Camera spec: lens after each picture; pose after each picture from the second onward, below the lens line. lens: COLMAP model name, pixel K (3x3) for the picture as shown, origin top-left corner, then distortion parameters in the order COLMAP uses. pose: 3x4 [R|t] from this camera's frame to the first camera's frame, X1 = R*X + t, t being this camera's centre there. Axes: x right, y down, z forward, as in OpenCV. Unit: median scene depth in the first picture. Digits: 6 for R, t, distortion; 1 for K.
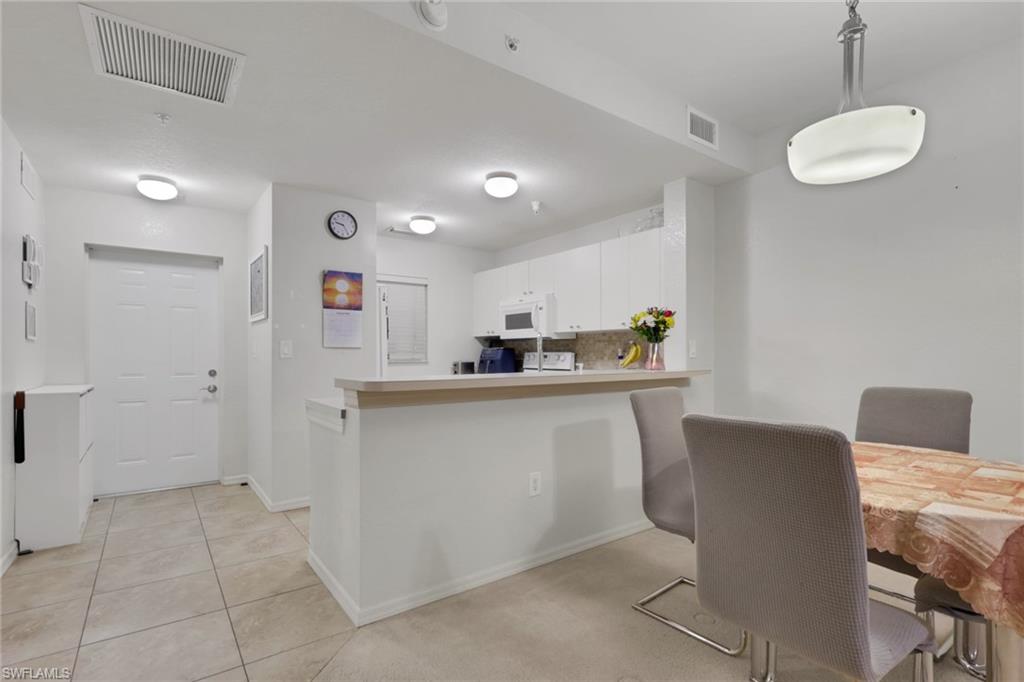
lens RADIAL K [[481.4, 0, 508.5], [0, 481.4, 355.1], [0, 0, 1]] dist [-0.001203, 0.000261]
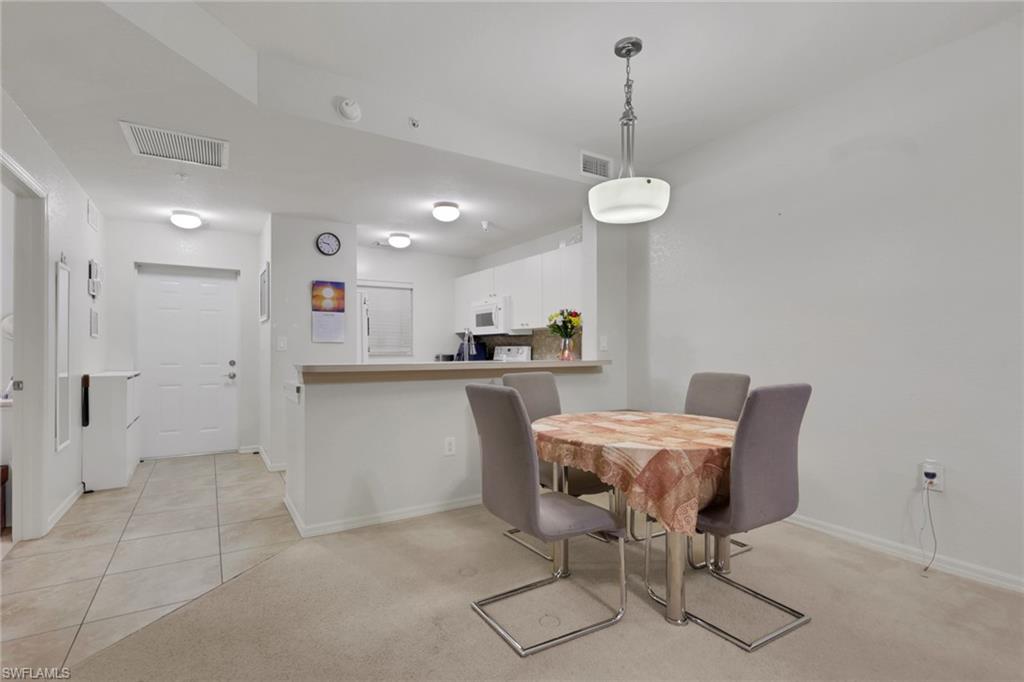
lens RADIAL K [[481.4, 0, 510.7], [0, 481.4, 346.9], [0, 0, 1]] dist [-0.001203, 0.000261]
pose [[0.996916, -0.000220, -0.078473, 0.229957], [-0.000267, 0.999981, -0.006197, 0.003746], [0.078473, 0.006198, 0.996897, -0.209764]]
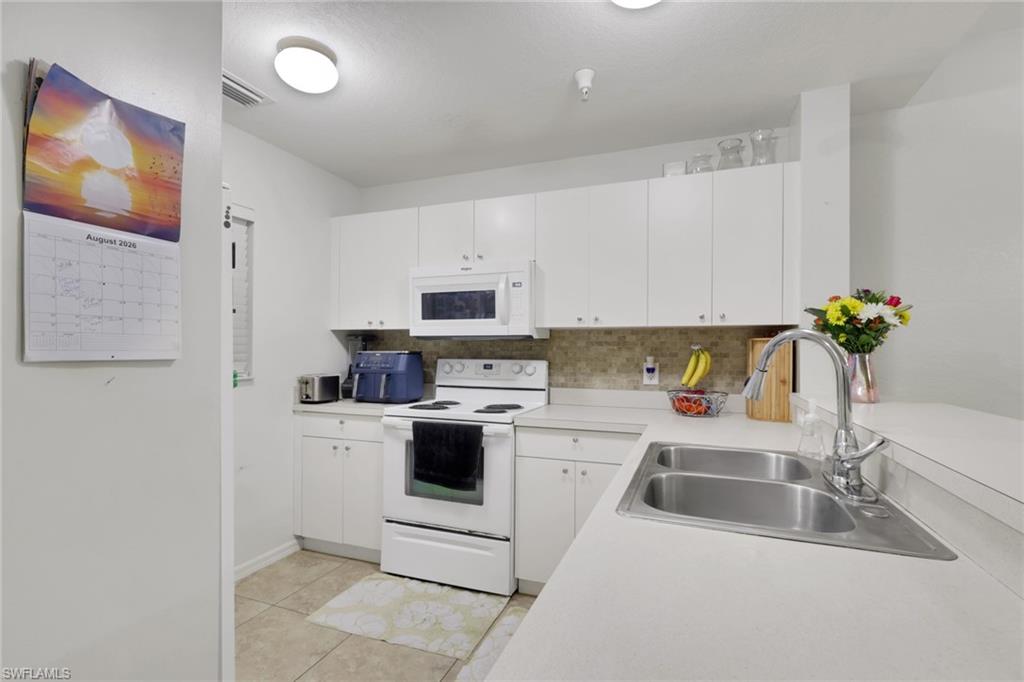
lens RADIAL K [[481.4, 0, 501.9], [0, 481.4, 346.2], [0, 0, 1]] dist [-0.001203, 0.000261]
pose [[0.847939, 0.008215, 0.530031, -0.305714], [-0.004677, 0.999957, -0.008017, -0.024138], [-0.530074, 0.004319, 0.847941, 0.651823]]
